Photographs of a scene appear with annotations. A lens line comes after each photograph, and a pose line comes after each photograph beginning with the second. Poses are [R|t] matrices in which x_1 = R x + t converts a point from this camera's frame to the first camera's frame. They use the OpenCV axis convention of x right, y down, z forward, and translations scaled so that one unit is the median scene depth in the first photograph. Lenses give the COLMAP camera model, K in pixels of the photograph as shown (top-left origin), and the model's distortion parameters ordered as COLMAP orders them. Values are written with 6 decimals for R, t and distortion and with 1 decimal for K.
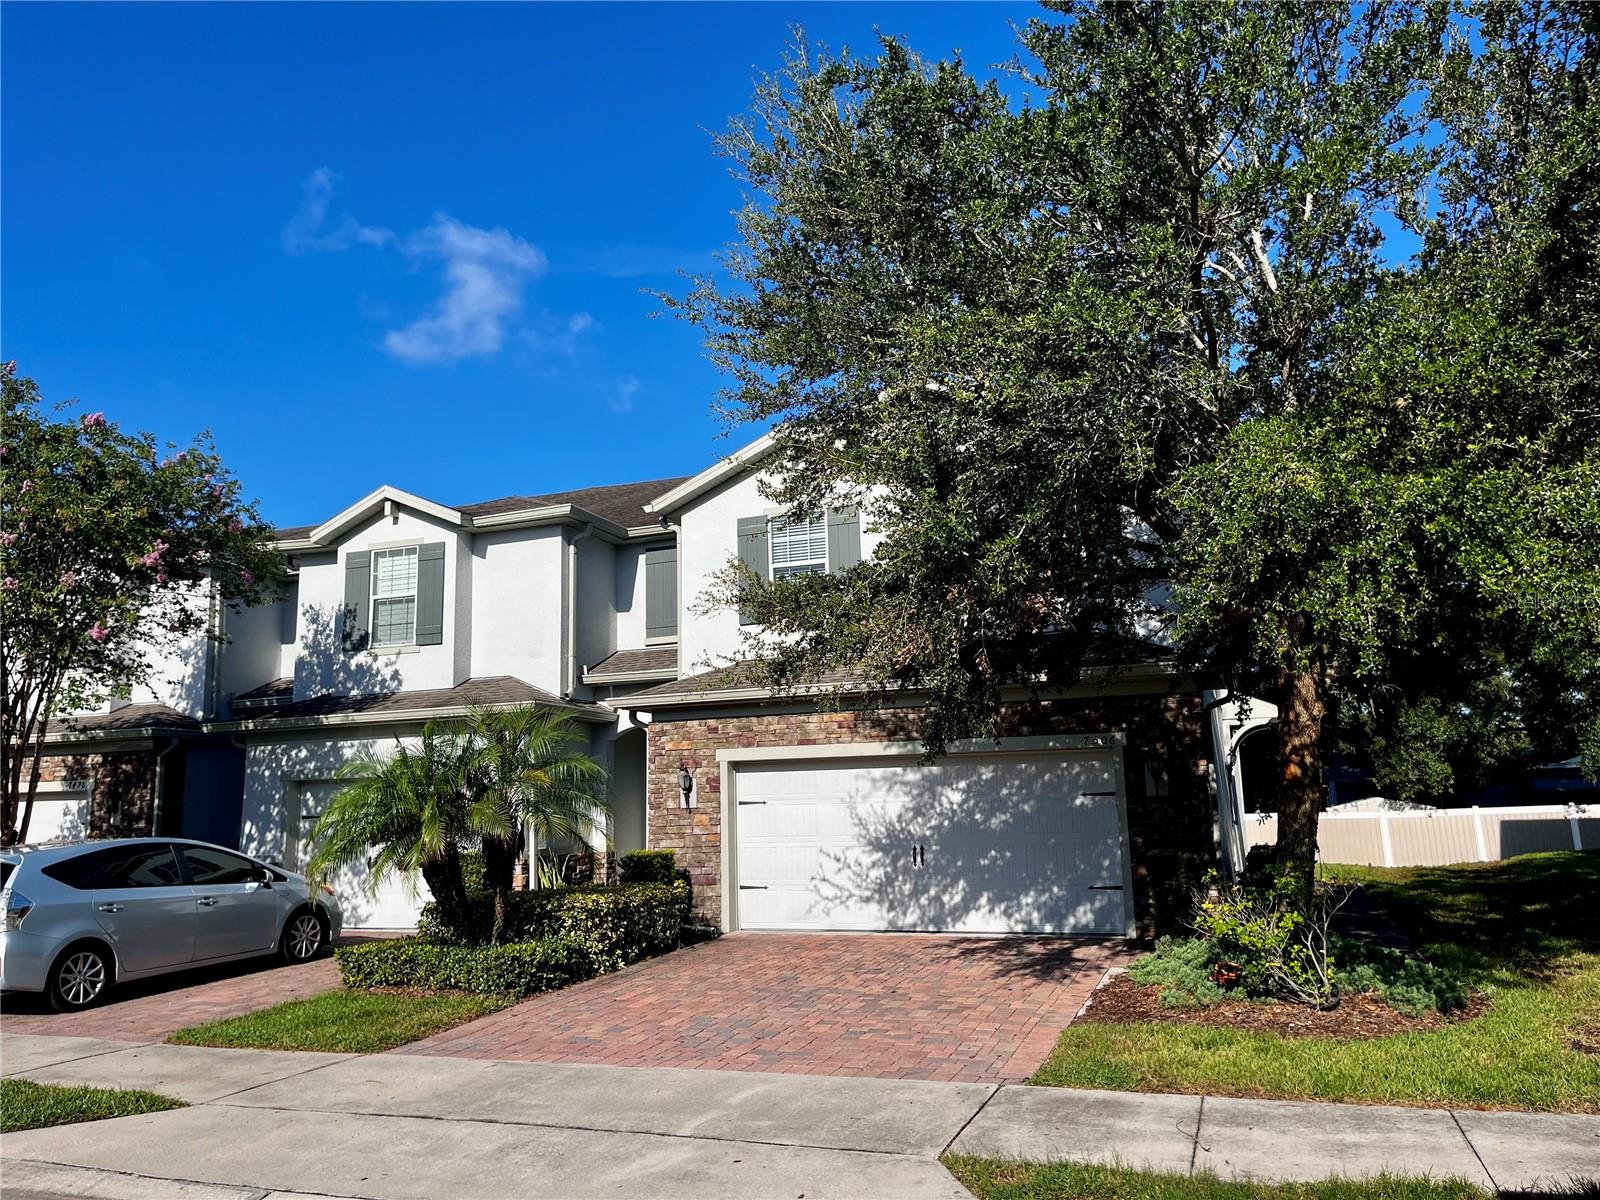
lens RADIAL K [[1224.2, 0, 769.5], [0, 1224.2, 594.0], [0, 0, 1]] dist [0.066539, -0.073301]
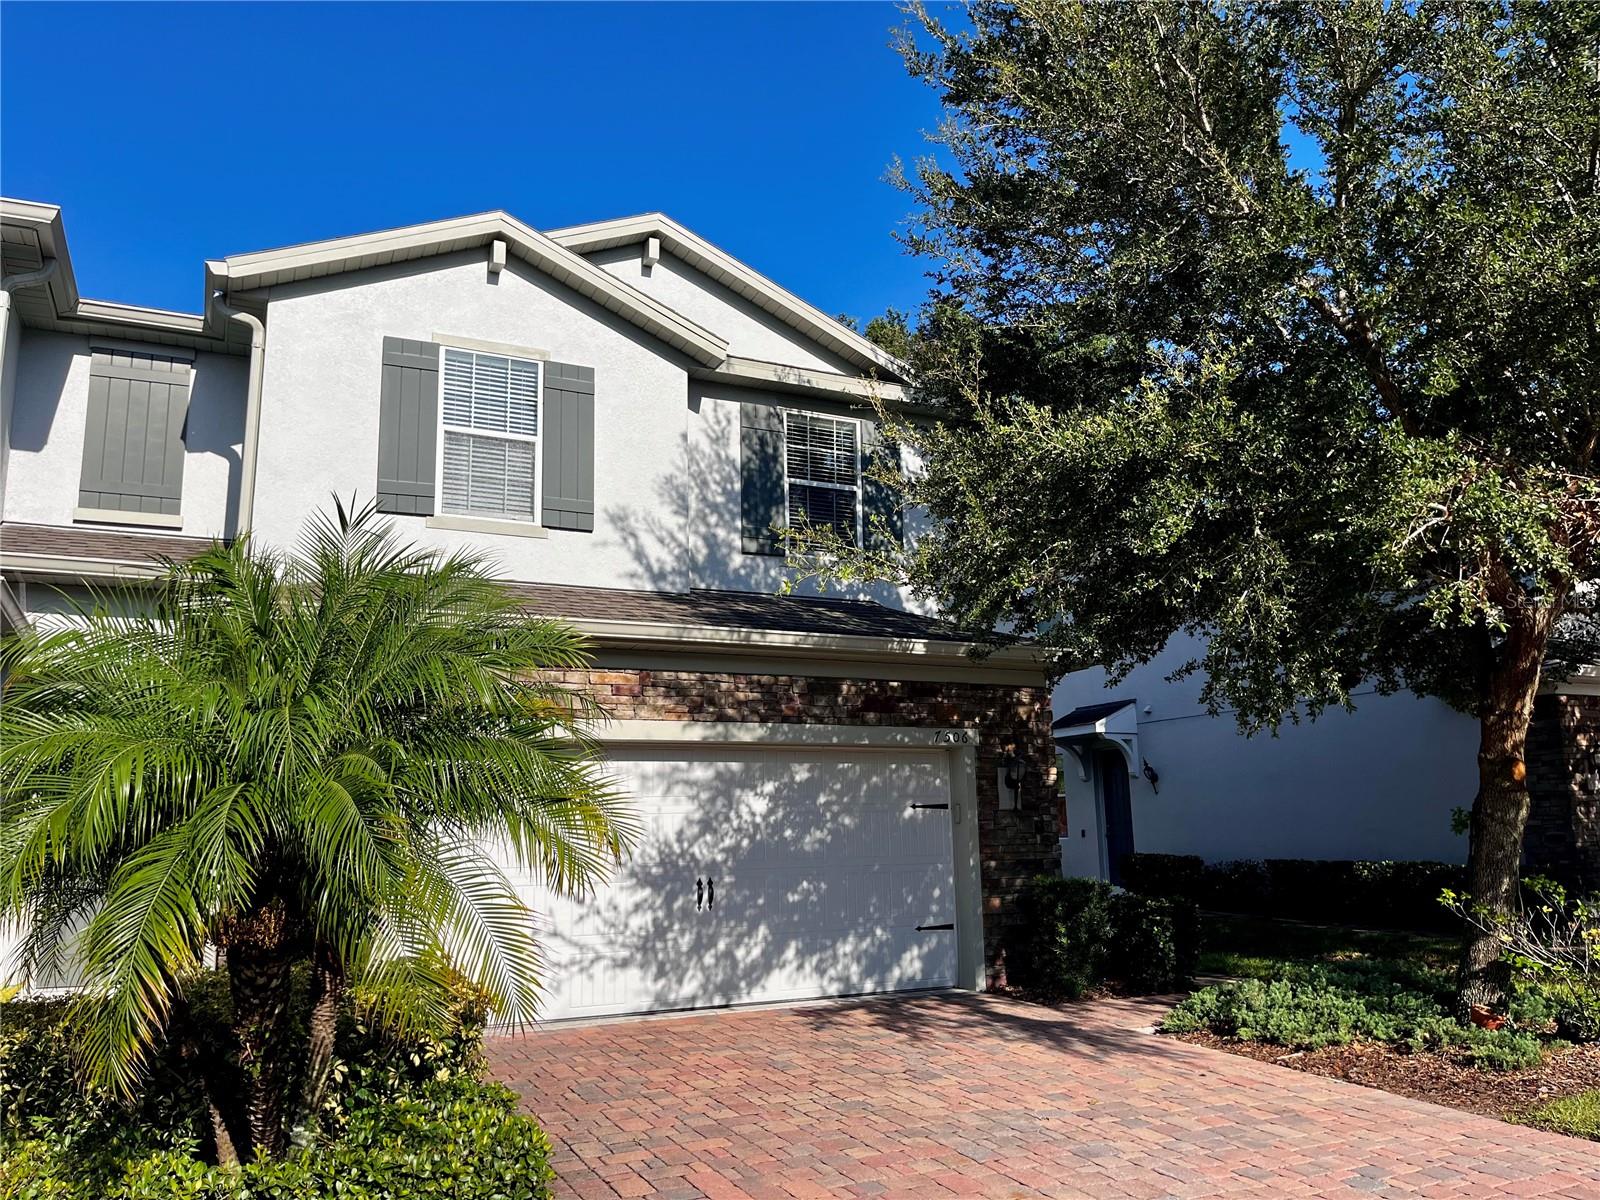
lens RADIAL K [[1224.2, 0, 795.2], [0, 1224.2, 589.9], [0, 0, 1]] dist [0.066539, -0.073301]
pose [[0.669347, 0.158554, 0.725834, -0.364553], [-0.128563, 0.986943, -0.097034, 0.109946], [-0.731742, -0.028366, 0.680991, 0.515725]]
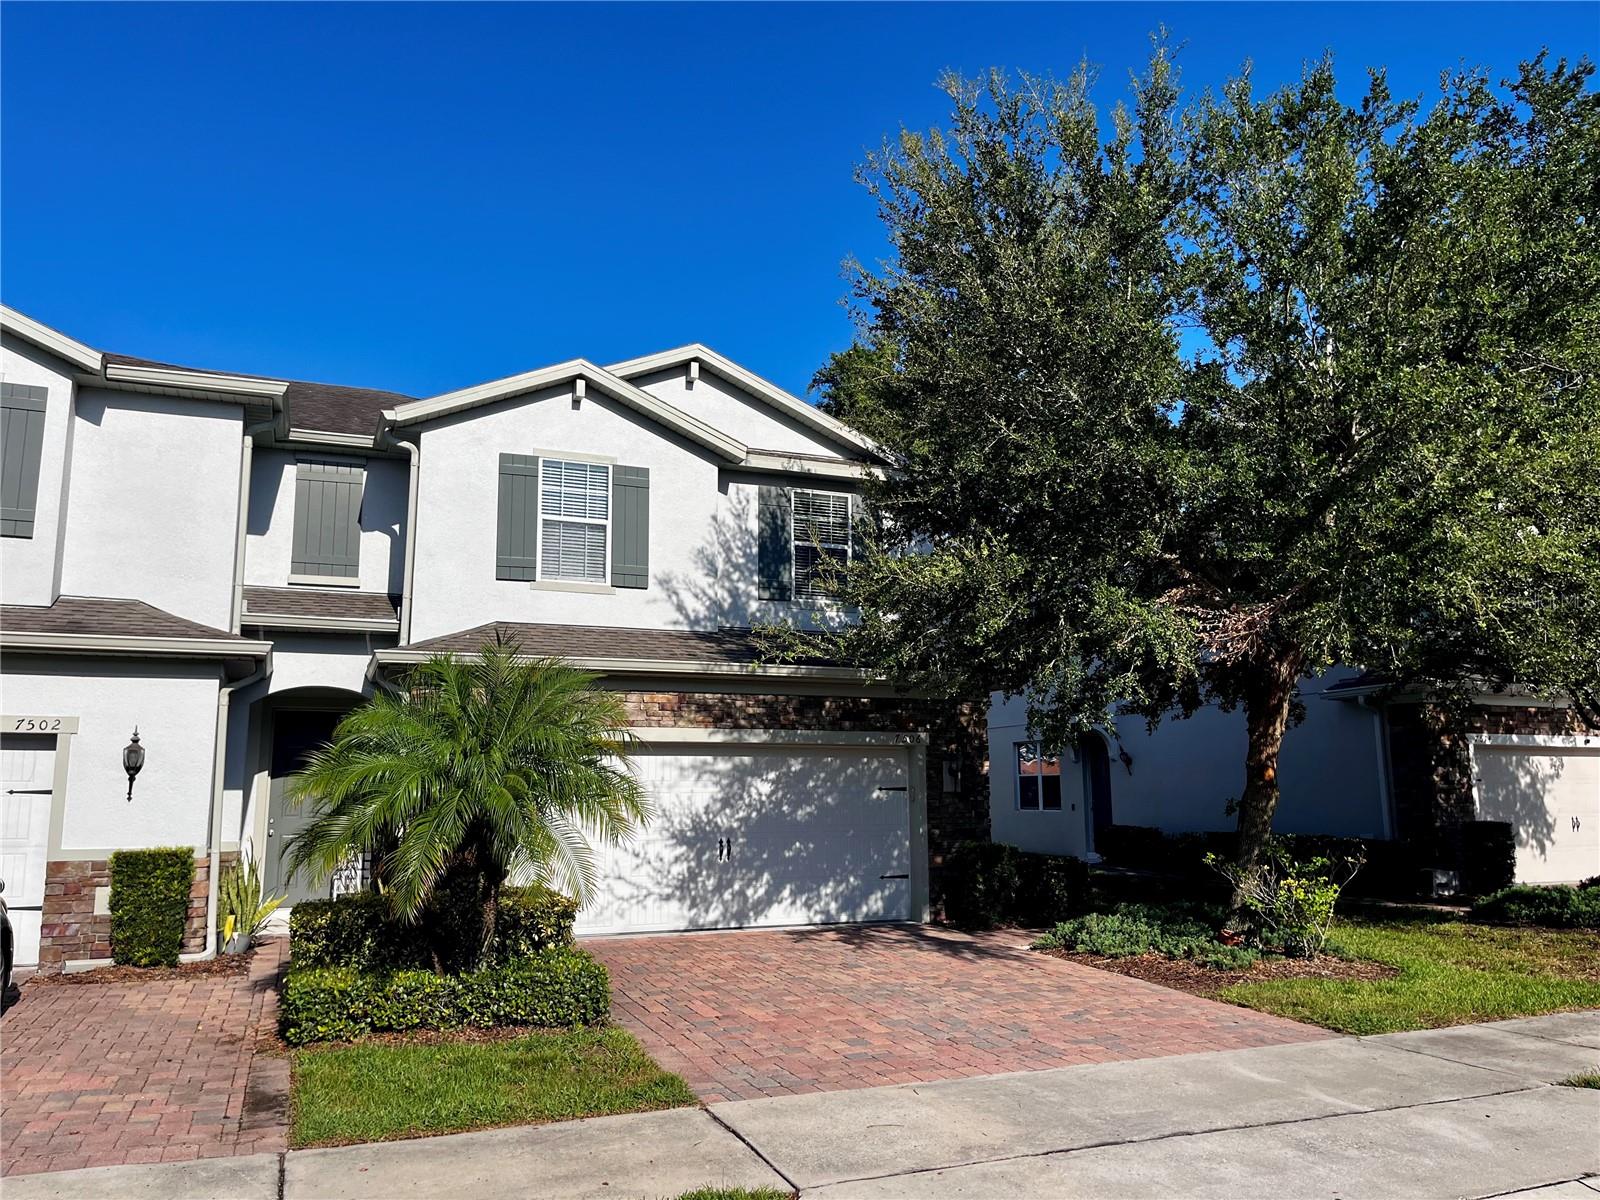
lens RADIAL K [[1224.2, 0, 794.6], [0, 1224.2, 586.7], [0, 0, 1]] dist [0.066539, -0.073301]
pose [[0.713637, 0.141649, 0.686045, -0.529243], [-0.134950, 0.988798, -0.063782, 0.065903], [-0.687394, -0.047065, 0.724758, 0.284002]]
